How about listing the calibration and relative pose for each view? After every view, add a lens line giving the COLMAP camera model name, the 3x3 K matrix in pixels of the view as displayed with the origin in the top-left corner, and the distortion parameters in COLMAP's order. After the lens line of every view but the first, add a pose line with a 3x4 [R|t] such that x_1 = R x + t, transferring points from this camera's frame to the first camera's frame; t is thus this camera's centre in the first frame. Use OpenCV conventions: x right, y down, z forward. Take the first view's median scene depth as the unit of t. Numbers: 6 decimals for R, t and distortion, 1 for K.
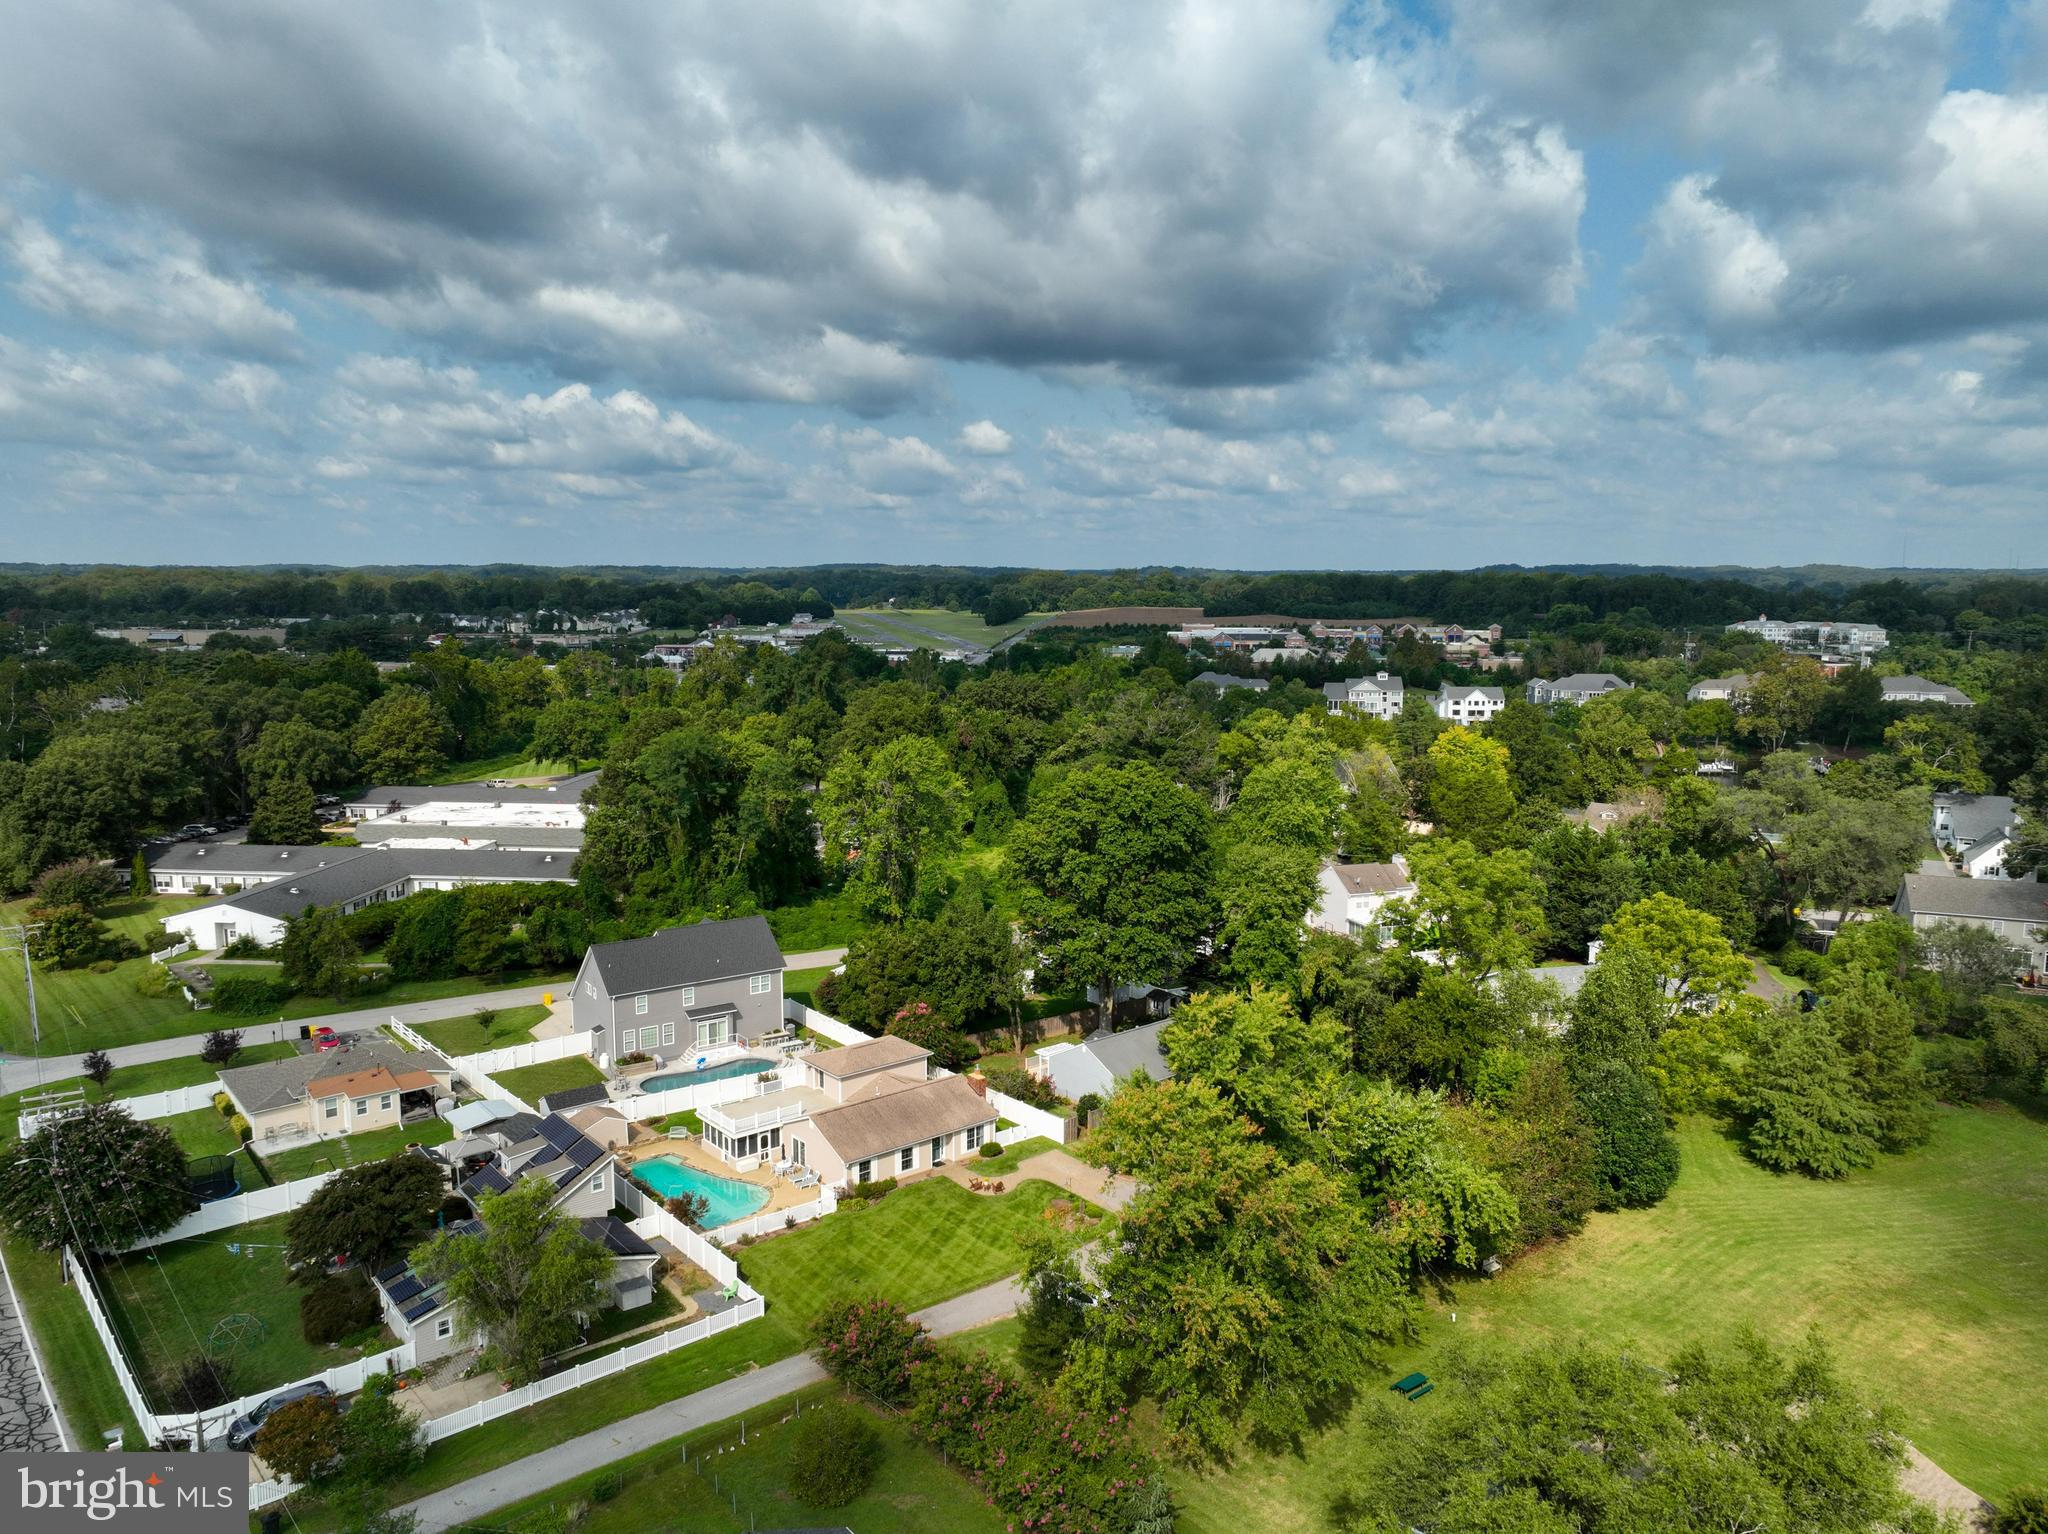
lens RADIAL K [[1397.8, 0, 1028.4], [0, 1397.8, 765.0], [0, 0, 1]] dist [0.012358, -0.000557]
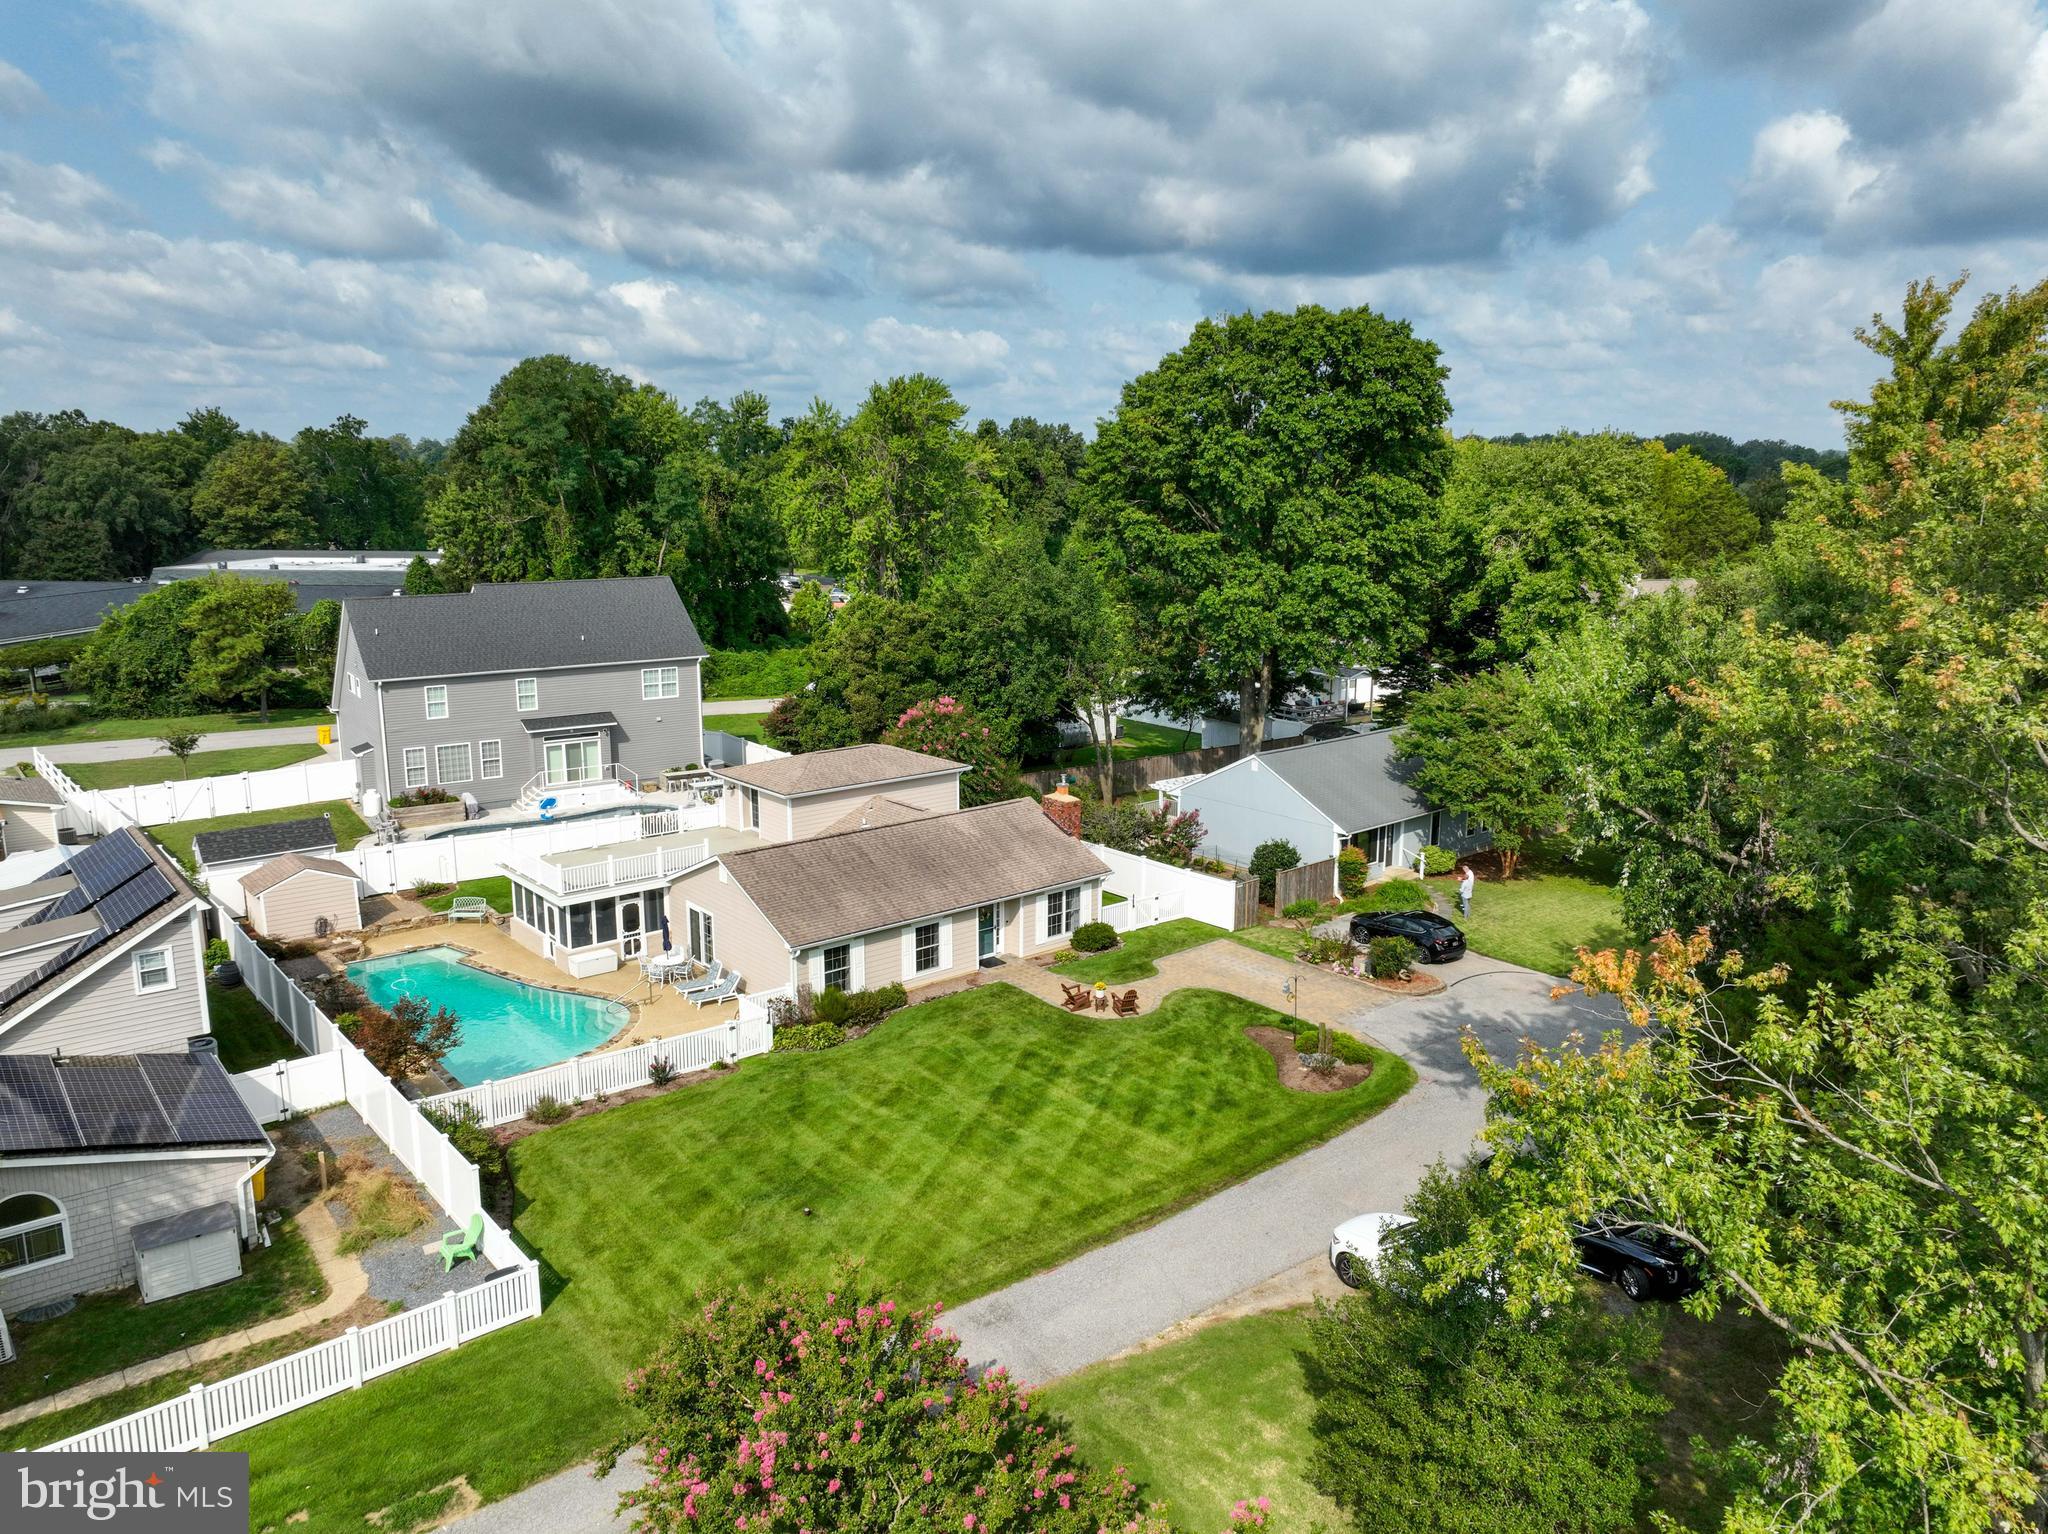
lens RADIAL K [[1397.8, 0, 1020.7], [0, 1397.8, 768.4], [0, 0, 1]] dist [0.012358, -0.000557]
pose [[1.000000, -0.000549, -0.000167, -0.054246], [0.000560, 0.997188, 0.074940, 0.183273], [0.000126, -0.074940, 0.997188, 0.526126]]
